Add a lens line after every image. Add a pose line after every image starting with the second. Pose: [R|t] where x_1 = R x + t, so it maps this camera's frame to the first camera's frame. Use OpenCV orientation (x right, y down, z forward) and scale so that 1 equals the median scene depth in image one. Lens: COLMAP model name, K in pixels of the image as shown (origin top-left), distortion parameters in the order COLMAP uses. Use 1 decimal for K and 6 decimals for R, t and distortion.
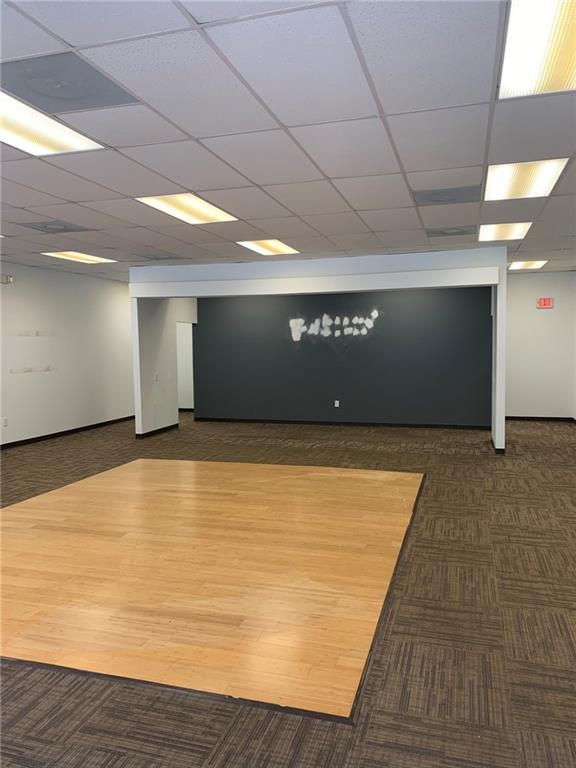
lens RADIAL K [[591.6, 0, 288.0], [0, 591.6, 384.0], [0, 0, 1]] dist [0.102100, -0.178286]
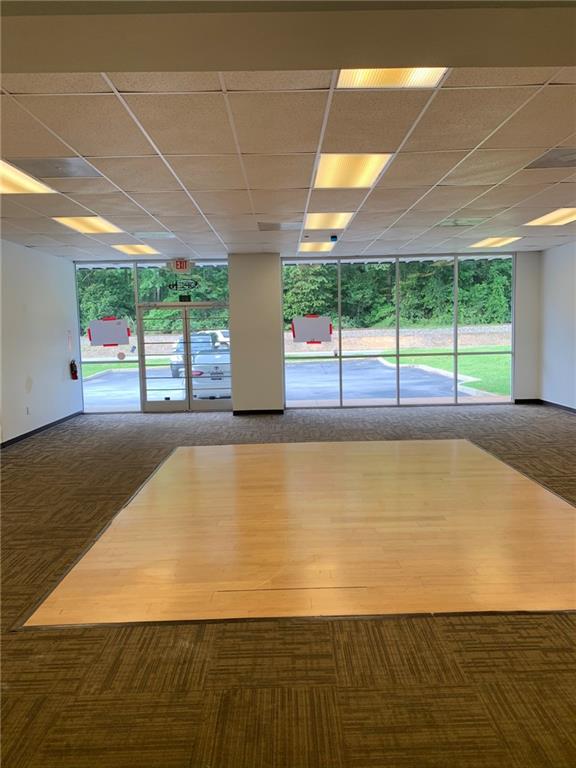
lens RADIAL K [[591.6, 0, 288.0], [0, 591.6, 384.0], [0, 0, 1]] dist [0.102100, -0.178286]
pose [[-0.954715, 0.058095, -0.291793, 0.229007], [0.009657, 0.986285, 0.164770, -0.146468], [0.297364, 0.154491, -0.942182, 2.100709]]
